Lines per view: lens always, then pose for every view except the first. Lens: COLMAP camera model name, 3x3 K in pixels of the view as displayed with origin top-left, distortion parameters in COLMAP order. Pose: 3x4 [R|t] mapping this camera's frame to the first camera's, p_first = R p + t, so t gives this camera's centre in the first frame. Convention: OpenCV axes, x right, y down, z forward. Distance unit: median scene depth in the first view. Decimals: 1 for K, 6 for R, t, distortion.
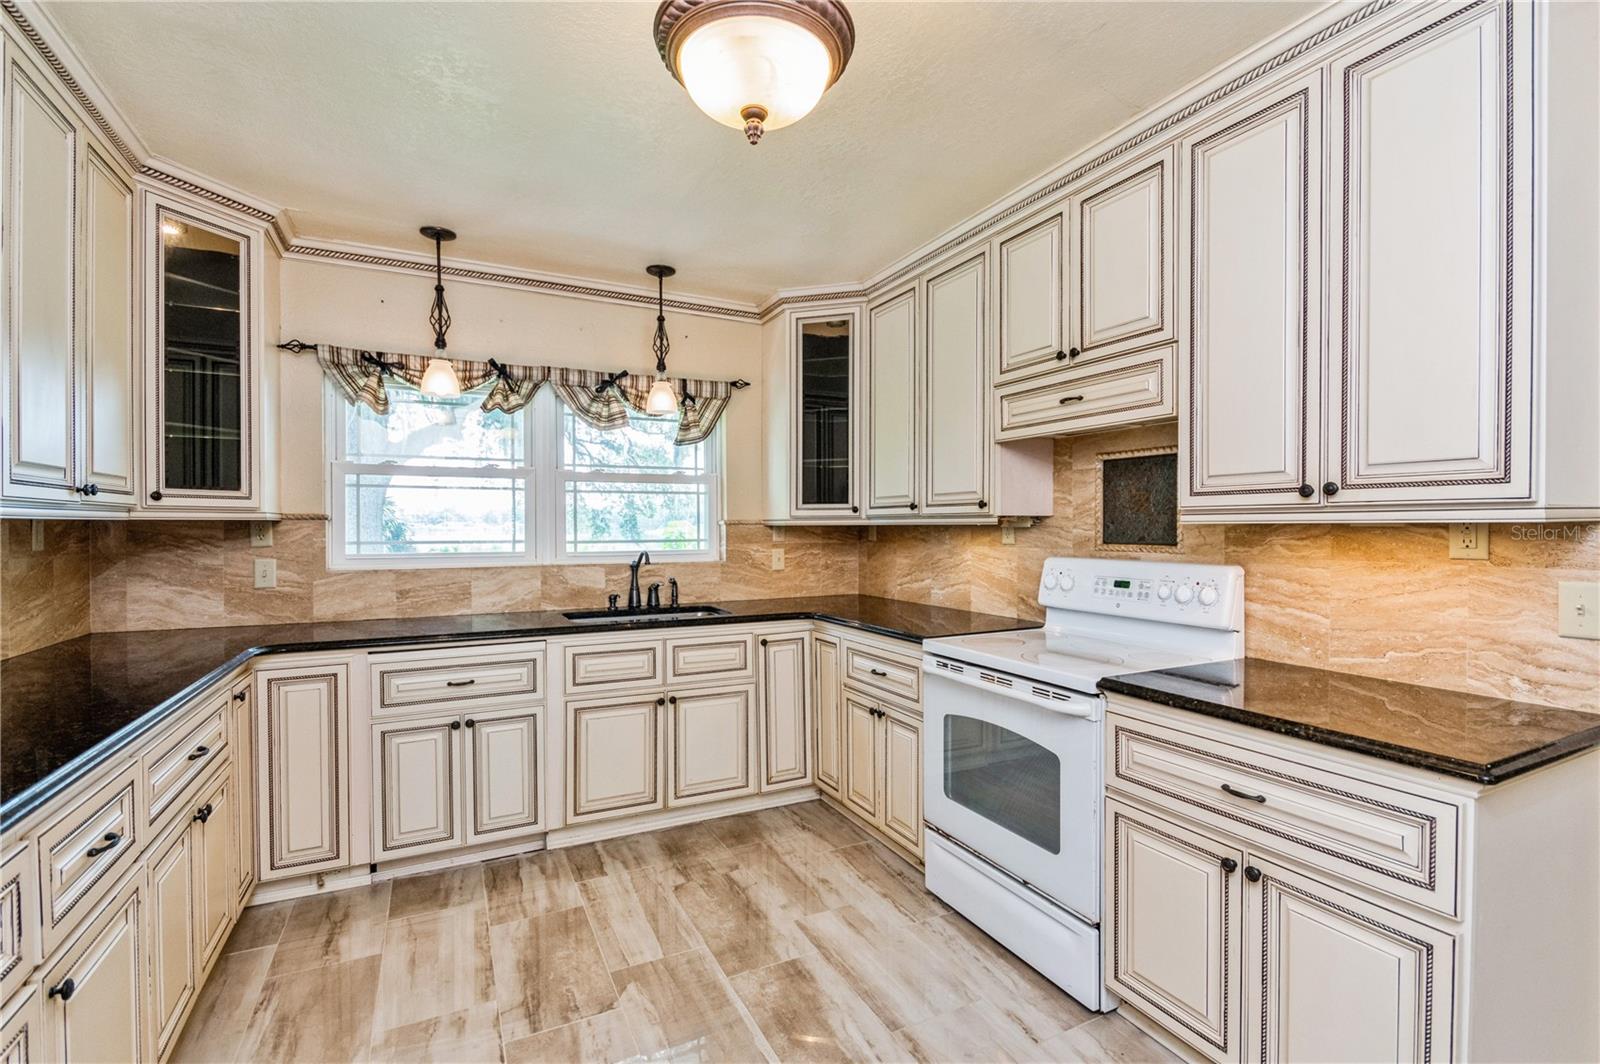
lens RADIAL K [[731.3, 0, 805.5], [0, 731.3, 533.9], [0, 0, 1]] dist [0.002452, -0.006023]
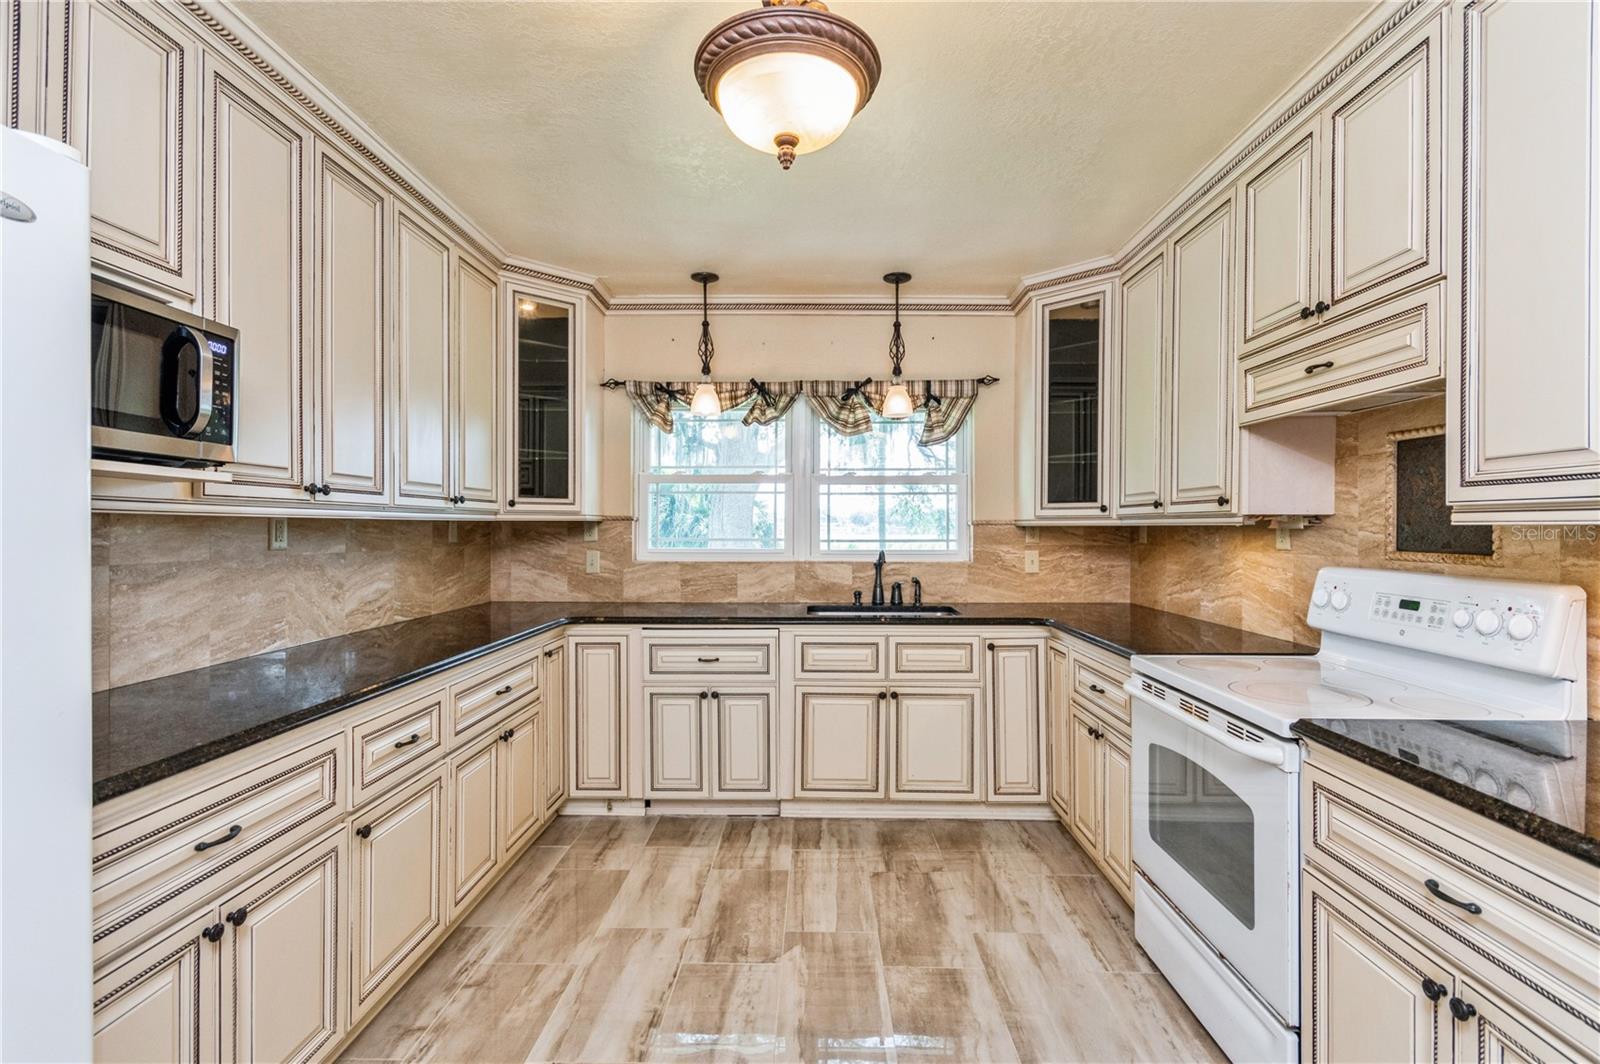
lens RADIAL K [[733.2, 0, 797.6], [0, 733.2, 536.2], [0, 0, 1]] dist [-0.001115, -0.000493]
pose [[0.882674, 0.009229, -0.469895, 0.189234], [-0.007768, 0.999957, 0.005049, -0.000821], [0.469922, -0.000807, 0.882708, 0.027801]]
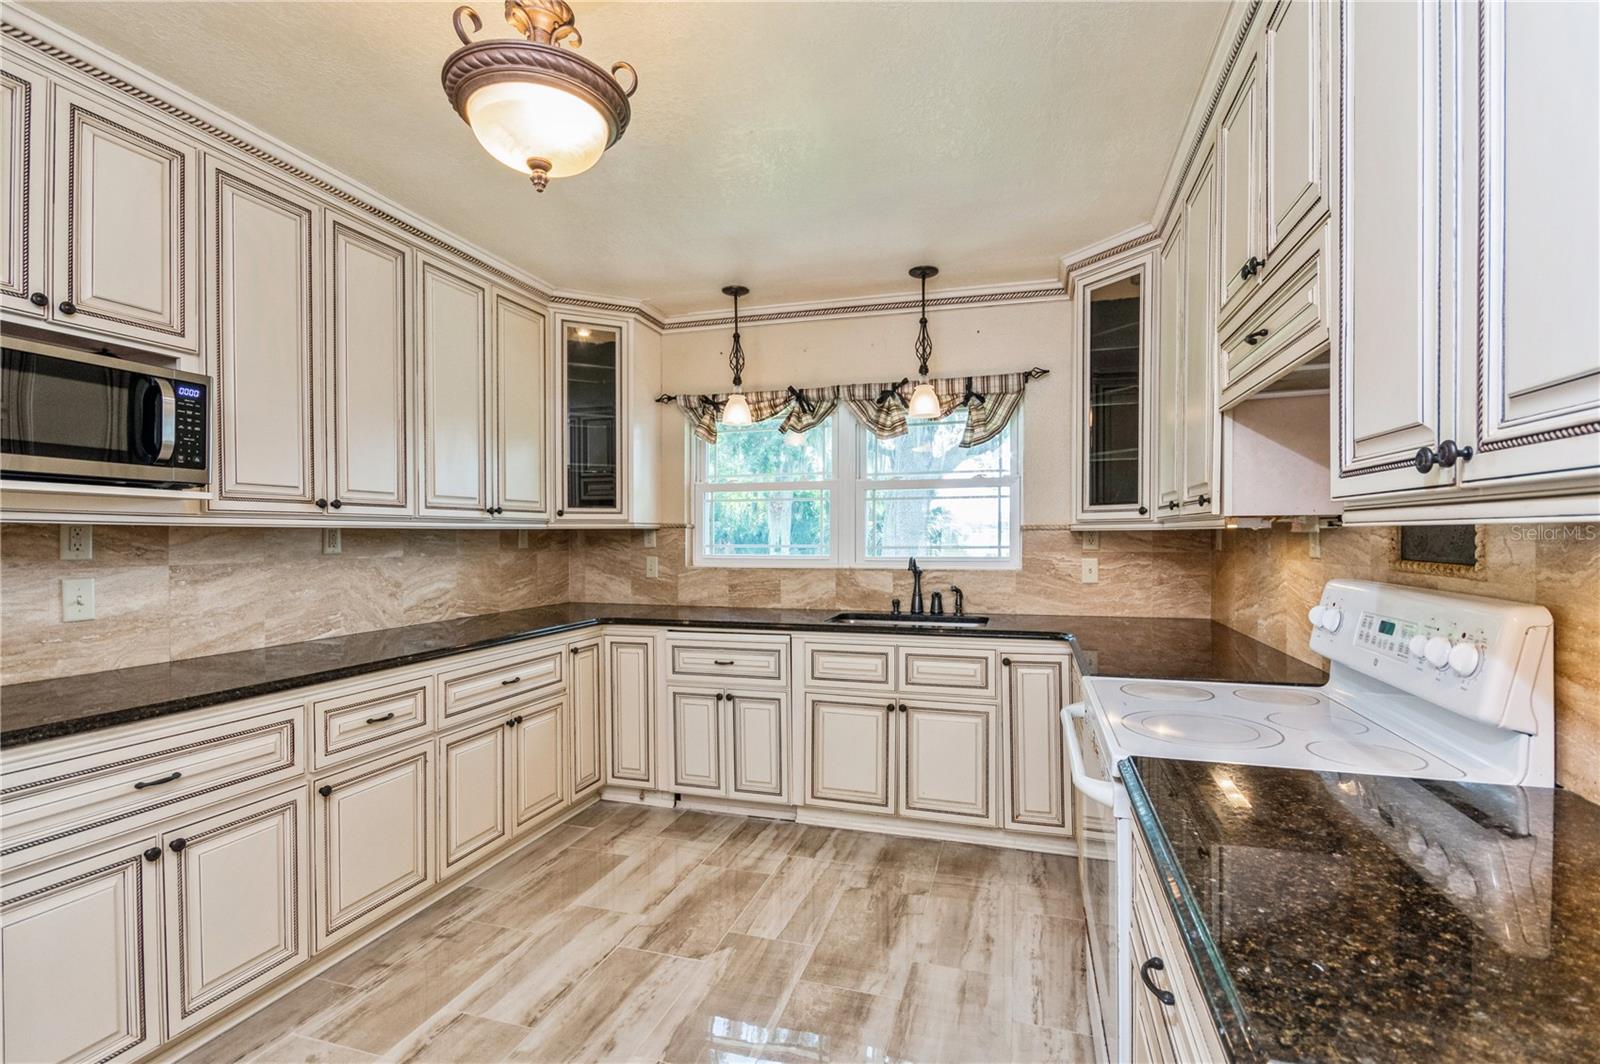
lens RADIAL K [[734.7, 0, 795.6], [0, 734.7, 547.2], [0, 0, 1]] dist [-0.002265, 0.000269]
pose [[0.719493, 0.011871, -0.694398, 0.418931], [-0.005303, 0.999919, 0.011599, -0.001224], [0.694479, -0.004663, 0.719498, 0.194274]]
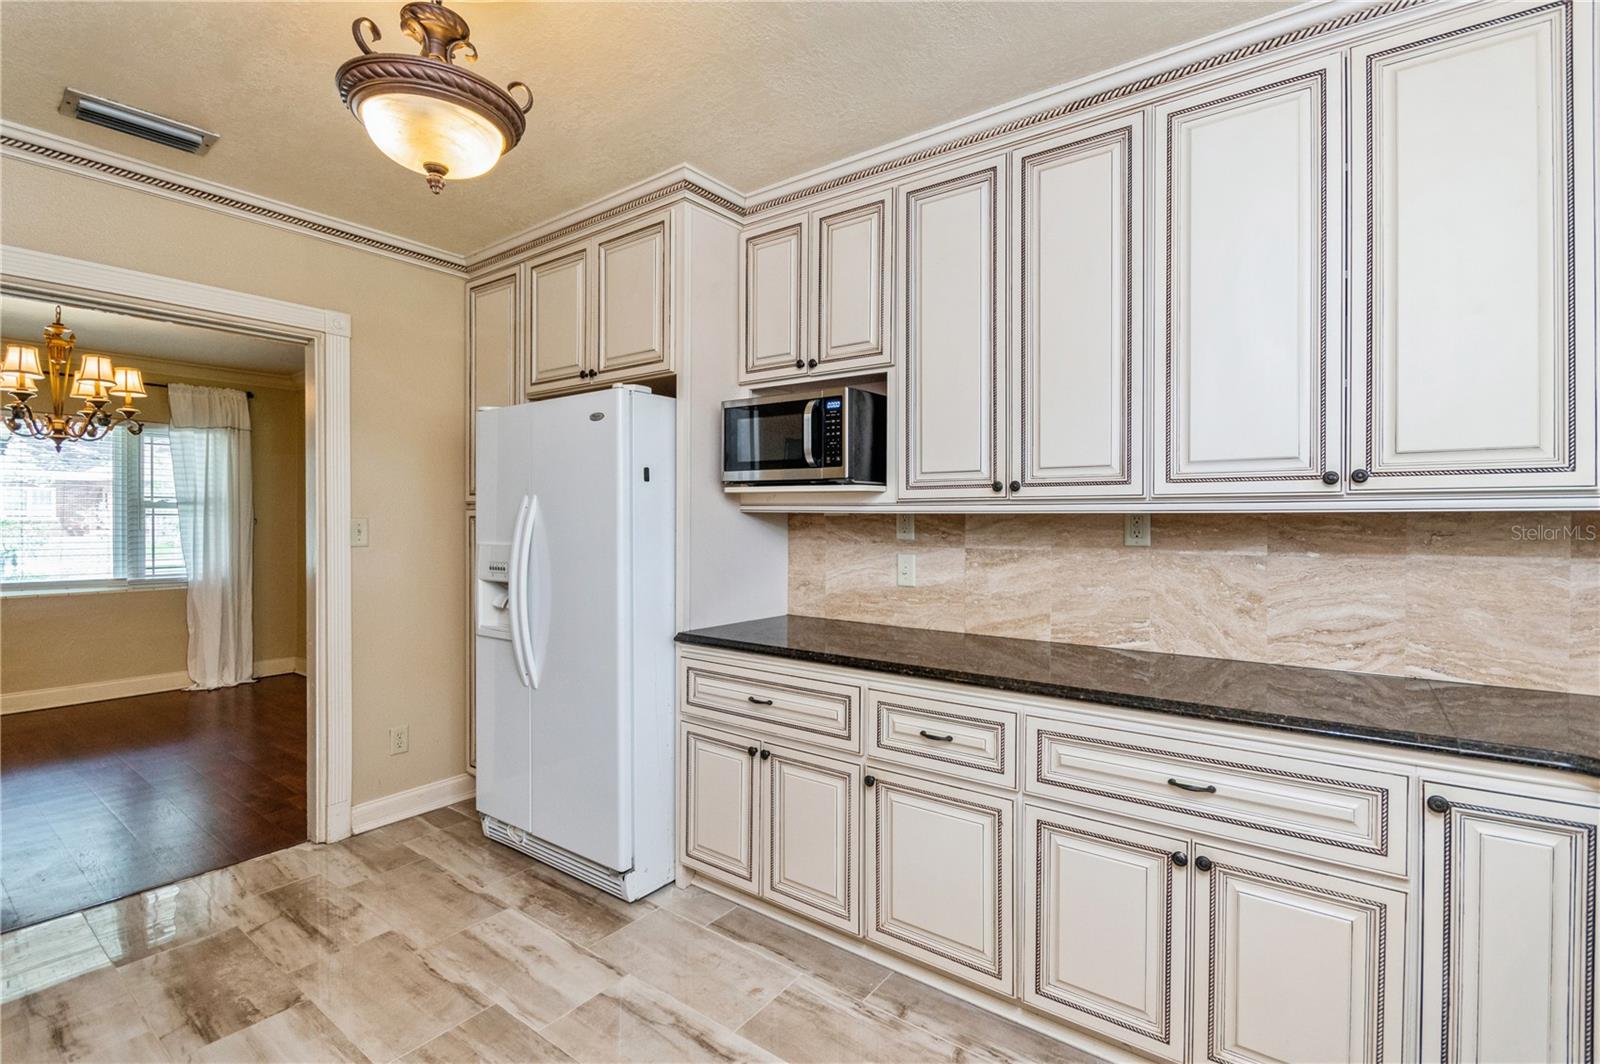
lens RADIAL K [[740.3, 0, 826.4], [0, 740.3, 523.7], [0, 0, 1]] dist [-0.001902, -0.000390]
pose [[-0.890036, 0.001198, -0.455889, -0.041314], [-0.005585, 0.999893, 0.013532, -0.009595], [0.455856, 0.014590, -0.889934, 0.998055]]
